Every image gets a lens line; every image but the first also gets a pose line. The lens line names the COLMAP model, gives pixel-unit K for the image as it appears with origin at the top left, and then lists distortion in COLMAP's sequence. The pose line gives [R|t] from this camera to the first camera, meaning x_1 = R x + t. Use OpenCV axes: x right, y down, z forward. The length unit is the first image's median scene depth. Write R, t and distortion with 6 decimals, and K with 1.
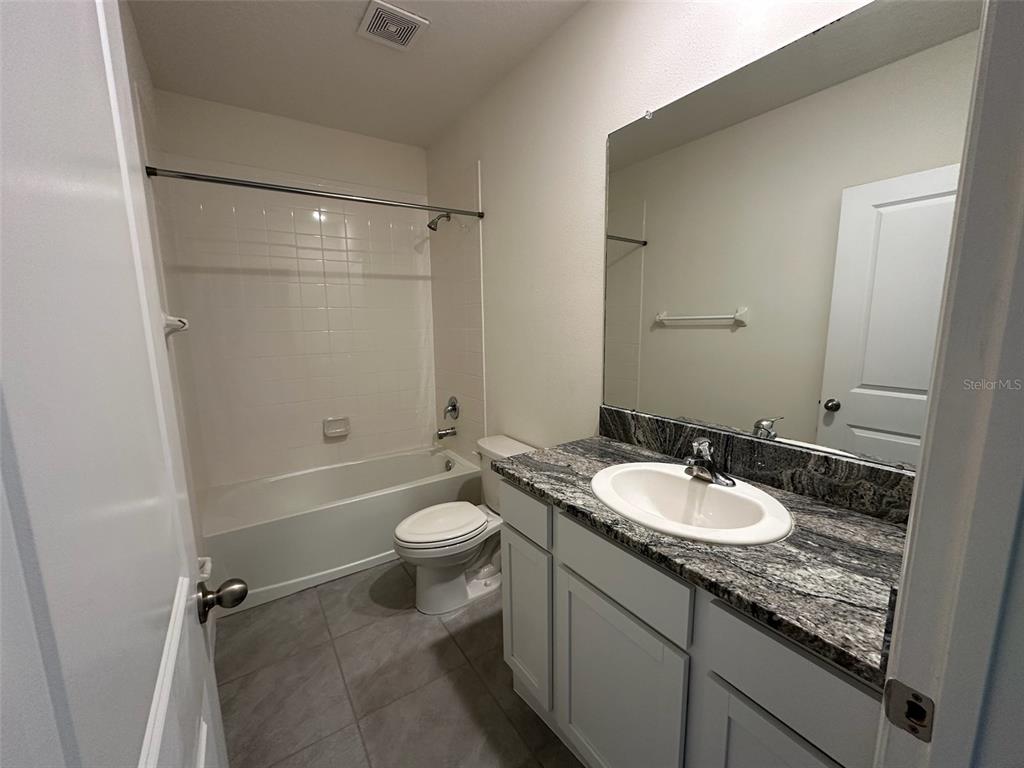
lens RADIAL K [[410.2, 0, 512.0], [0, 410.2, 384.0], [0, 0, 1]] dist [-0.004242, 0.000746]
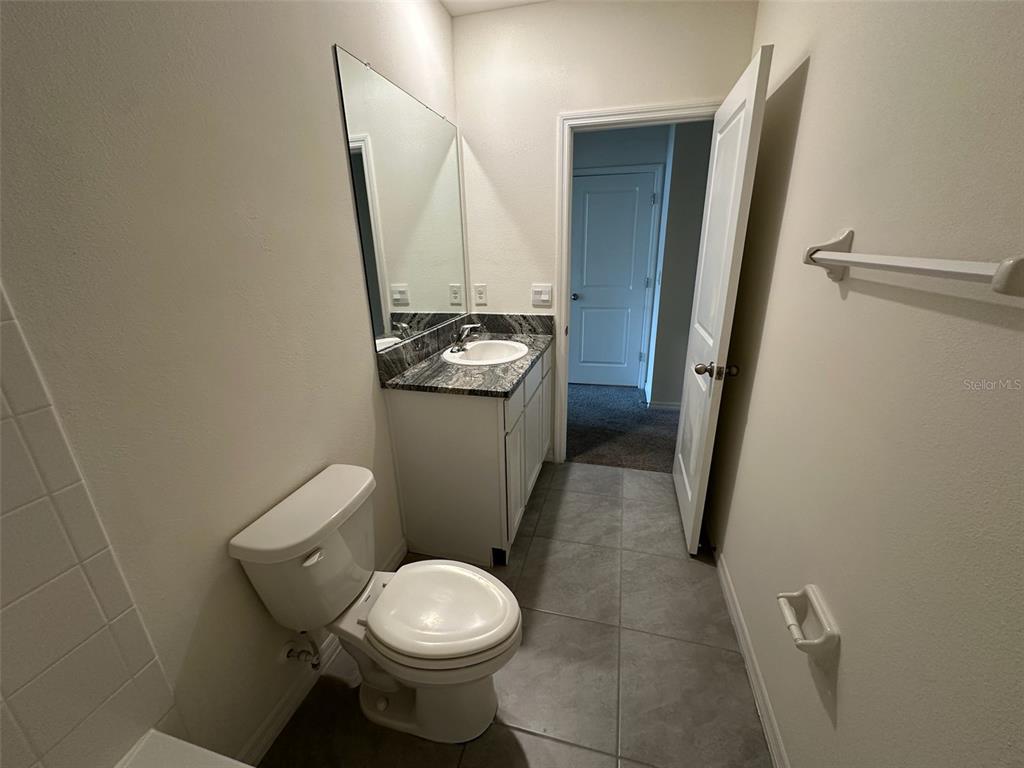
lens RADIAL K [[410.2, 0, 512.0], [0, 410.2, 384.0], [0, 0, 1]] dist [-0.004242, 0.000746]
pose [[-0.660380, -0.214089, 0.719767, -0.836083], [0.142727, 0.905242, 0.400208, -0.267511], [-0.737243, 0.367020, -0.567247, 1.583678]]
